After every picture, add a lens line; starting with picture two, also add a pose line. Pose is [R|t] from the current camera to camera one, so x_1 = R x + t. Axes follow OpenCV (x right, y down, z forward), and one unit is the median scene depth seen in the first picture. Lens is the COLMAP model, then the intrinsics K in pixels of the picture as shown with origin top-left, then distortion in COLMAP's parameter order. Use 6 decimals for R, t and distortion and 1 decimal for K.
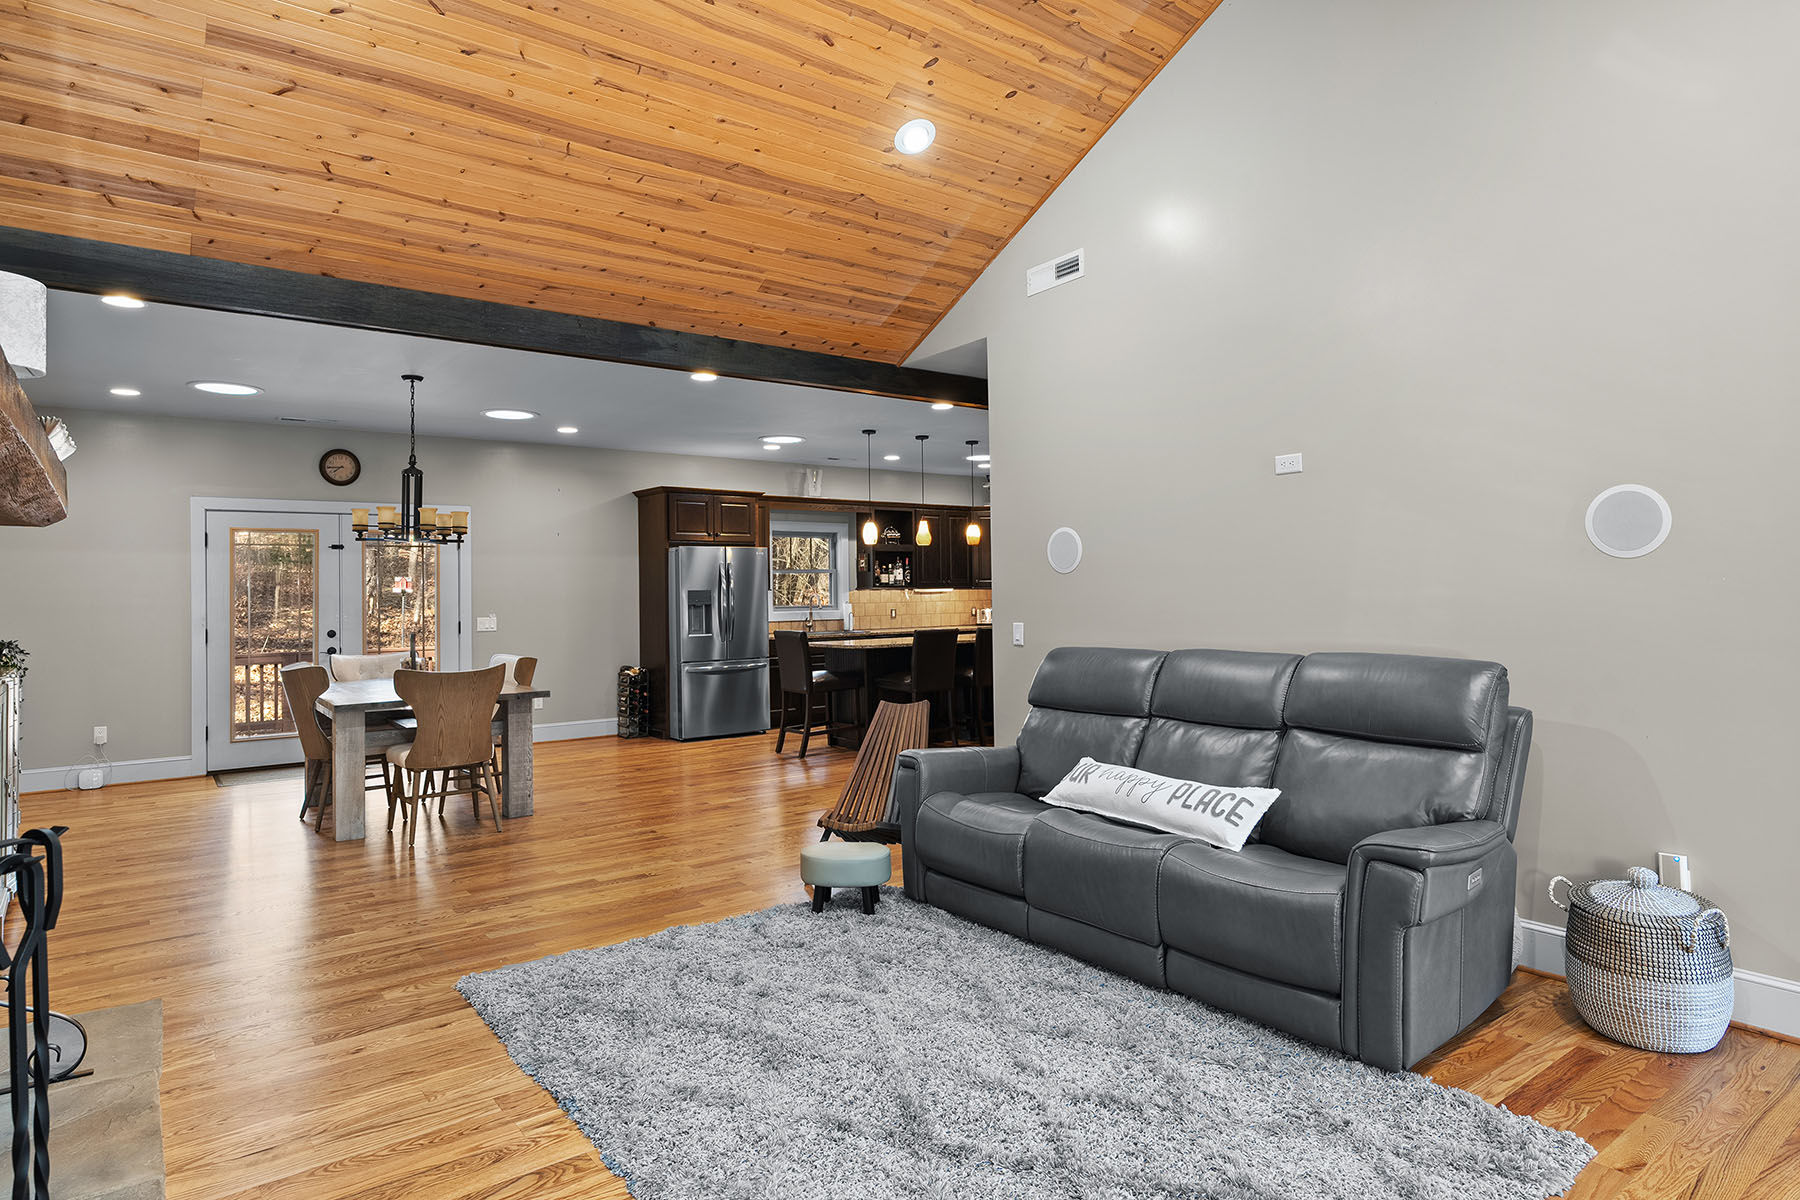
lens RADIAL K [[1021.2, 0, 903.9], [0, 1021.2, 578.0], [0, 0, 1]] dist [-0.002238, -0.001135]
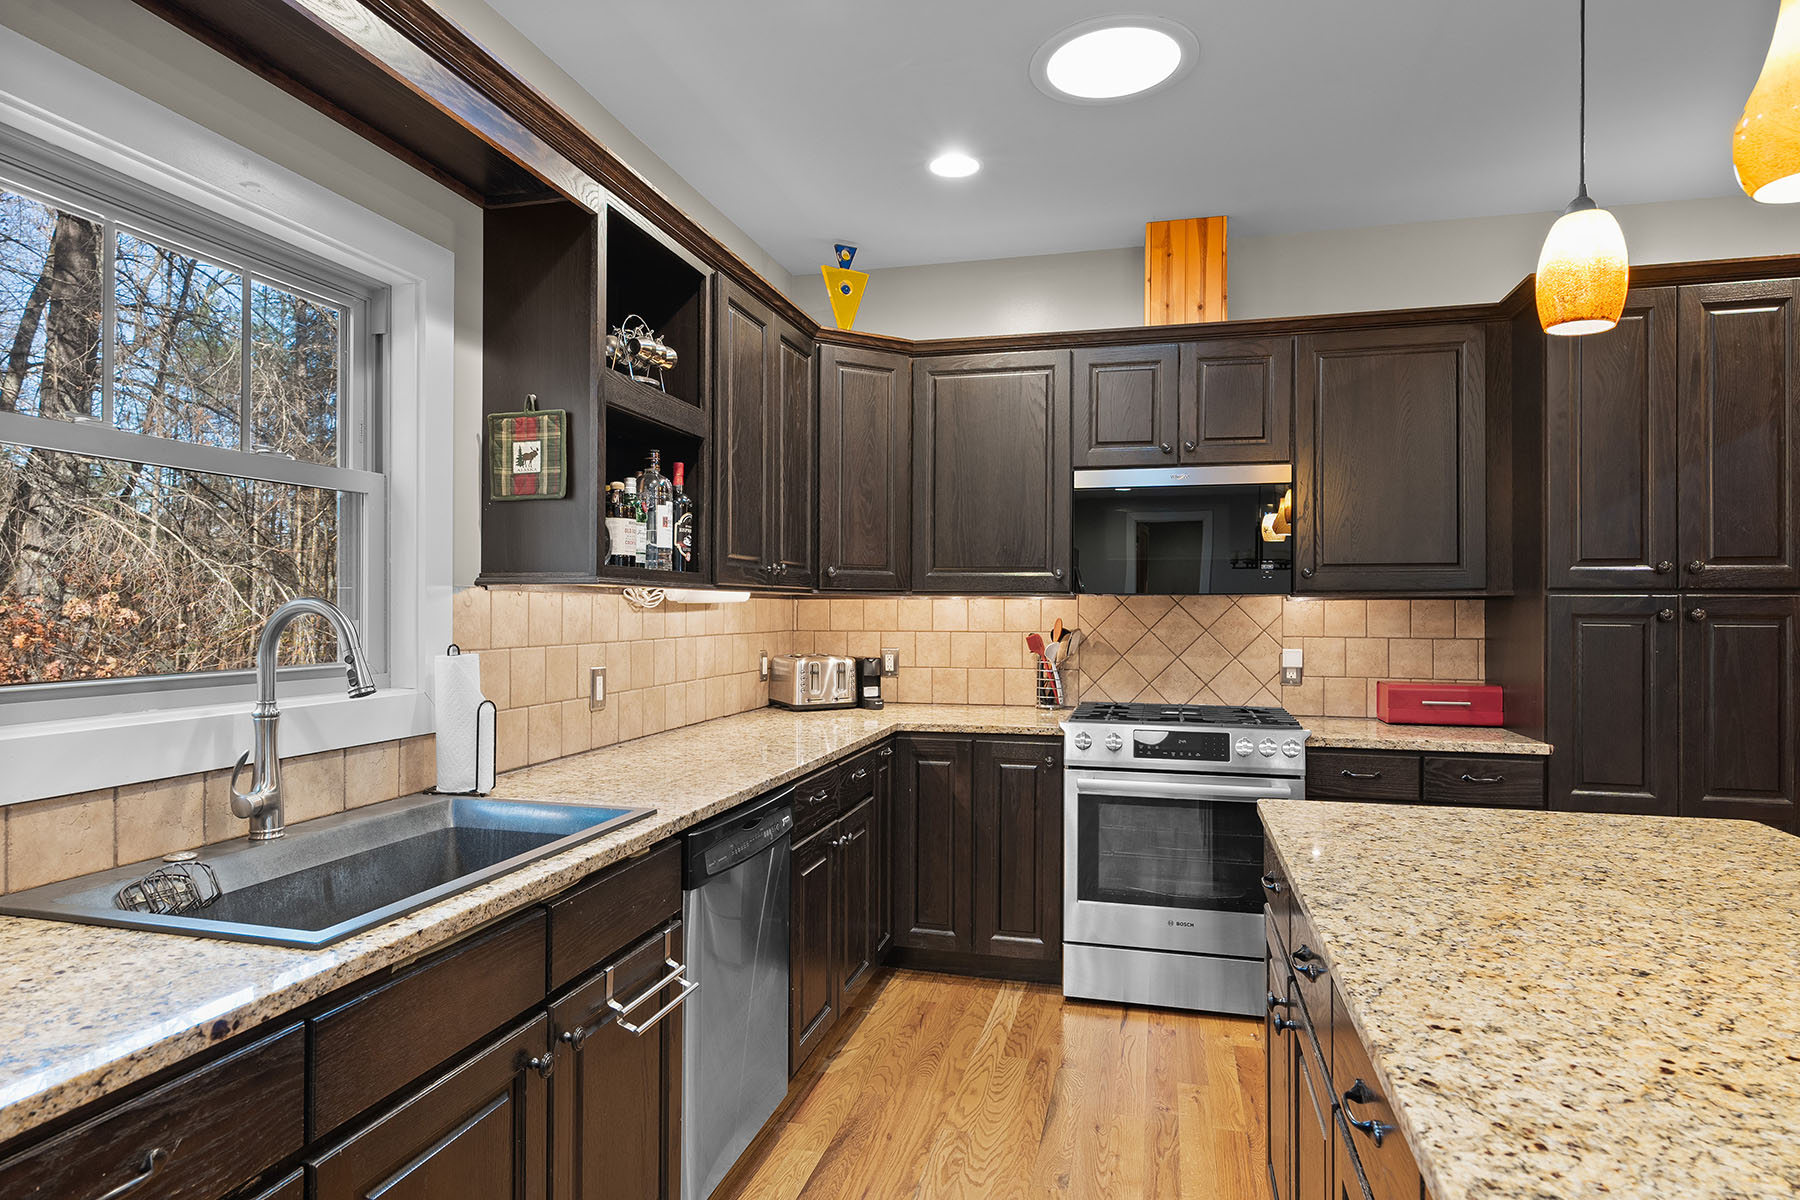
lens RADIAL K [[1029.6, 0, 900.0], [0, 1029.6, 600.0], [0, 0, 1]] dist [0.002211, 0.000219]
pose [[0.789181, 0.020791, 0.613808, -0.177423], [-0.022296, 0.999738, -0.005196, 0.022752], [-0.613755, -0.009585, 0.789438, 1.289037]]
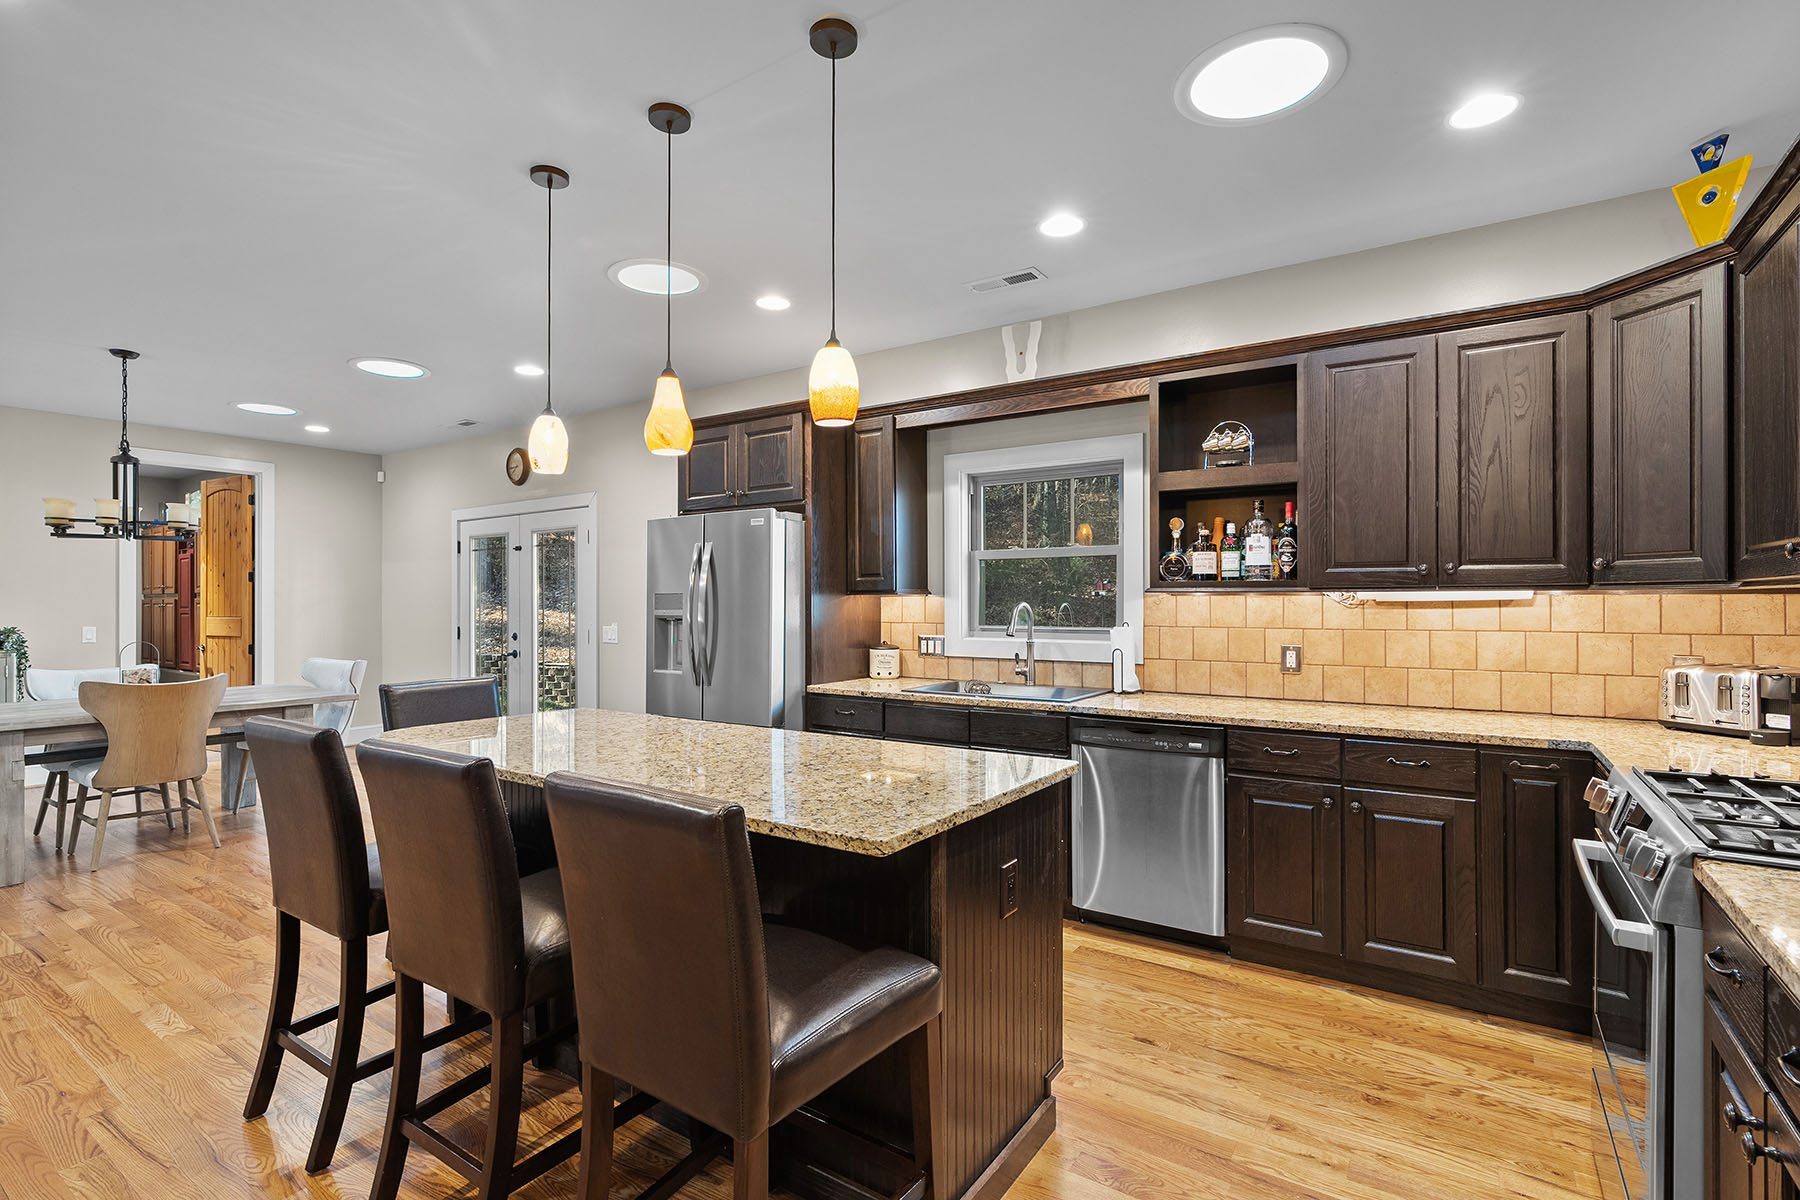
lens RADIAL K [[838.6, 0, 900.0], [0, 838.6, 600.0], [0, 0, 1]] dist [0.000714, 0.000018]
pose [[0.310720, 0.010446, -0.950444, 0.390511], [0.010144, 0.999846, 0.014305, 0.013668], [0.950447, -0.014087, 0.310566, 1.311708]]
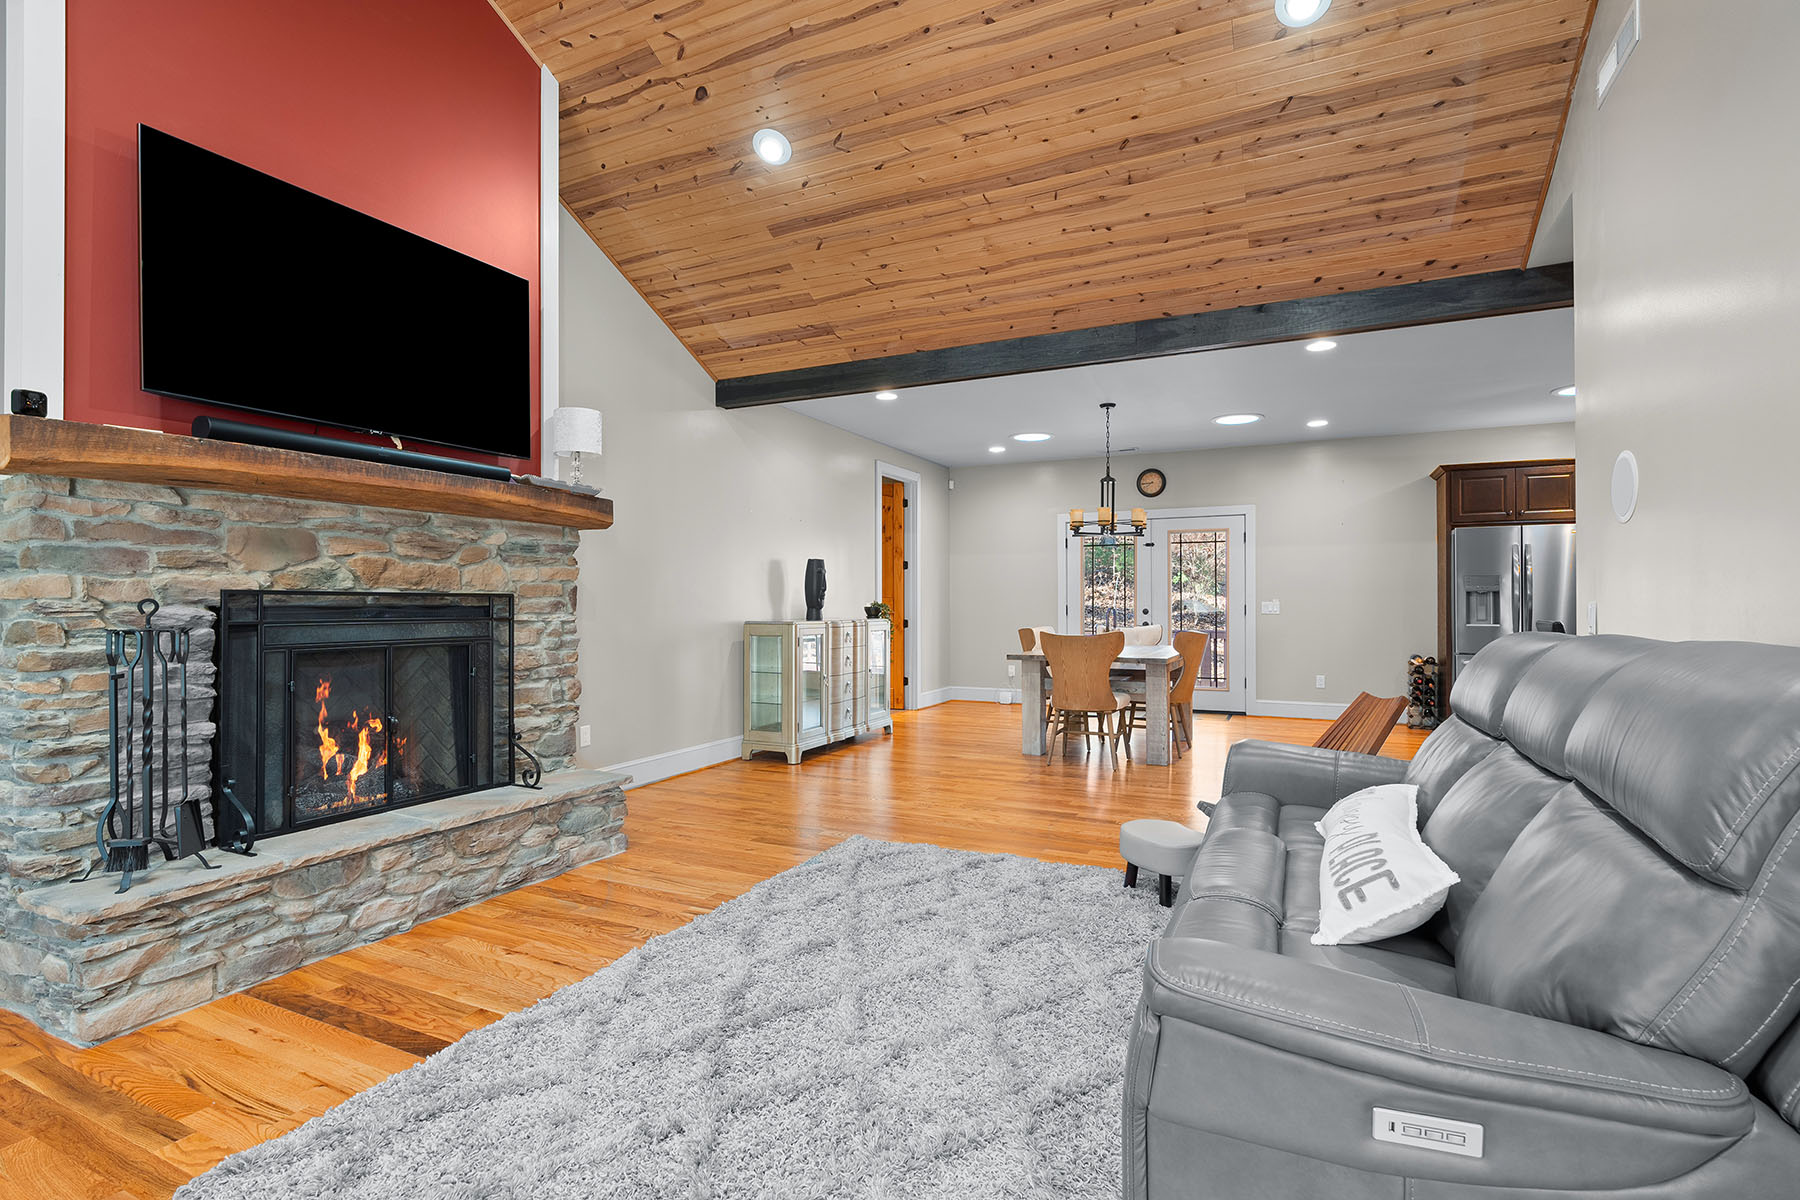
lens RADIAL K [[855.4, 0, 894.5], [0, 855.4, 602.4], [0, 0, 1]] dist [0.000201, 0.000327]
pose [[0.450951, 0.014061, -0.892438, 0.322955], [0.006656, 0.999795, 0.019116, 0.023893], [0.892524, -0.014560, 0.450765, 0.261110]]
